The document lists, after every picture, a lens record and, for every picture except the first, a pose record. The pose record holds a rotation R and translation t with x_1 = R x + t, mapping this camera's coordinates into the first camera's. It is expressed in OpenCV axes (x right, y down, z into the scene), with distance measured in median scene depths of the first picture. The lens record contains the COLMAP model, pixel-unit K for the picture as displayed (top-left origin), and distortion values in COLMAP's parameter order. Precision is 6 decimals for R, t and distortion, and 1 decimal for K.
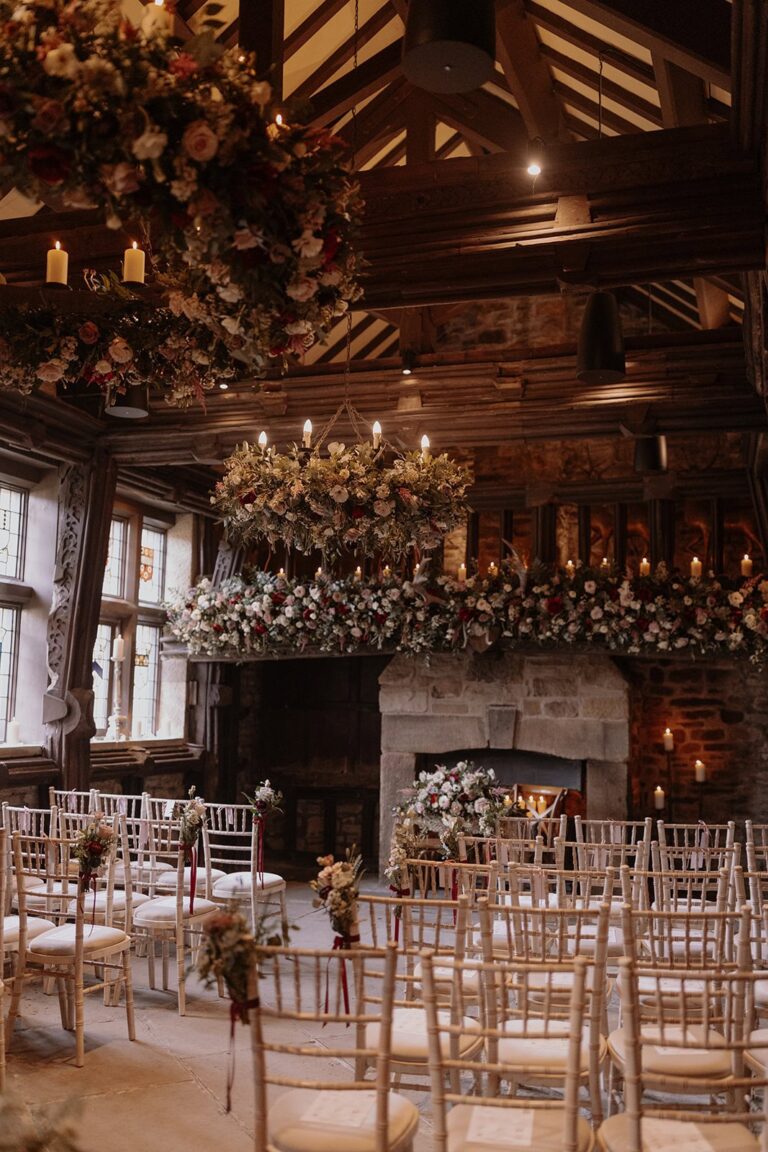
lens RADIAL K [[1218.8, 0, 384.0], [0, 1218.8, 576.0], [0, 0, 1]] dist [0.003657, -0.002635]
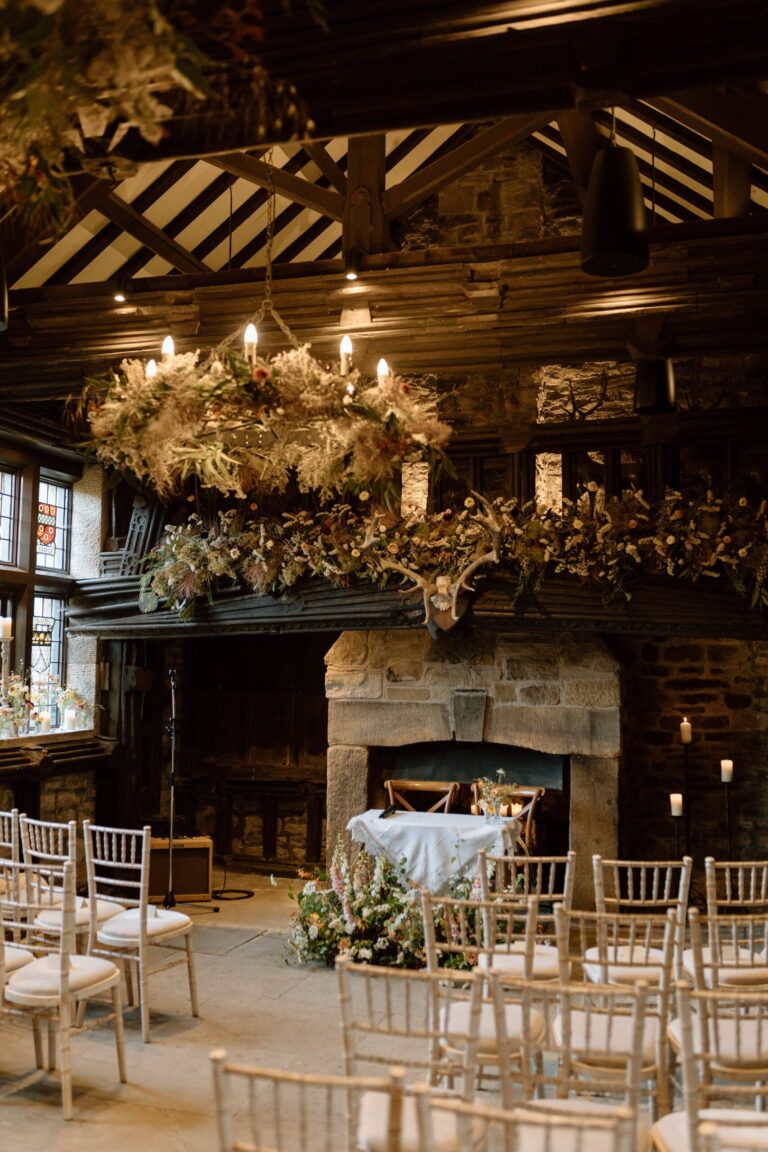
lens RADIAL K [[1174.4, 0, 363.9], [0, 1174.4, 574.5], [0, 0, 1]] dist [-0.001900, -0.003163]
pose [[0.999876, -0.003640, 0.015312, 0.011292], [0.003099, 0.999375, 0.035210, -0.002954], [-0.015430, -0.035158, 0.999263, 0.191416]]
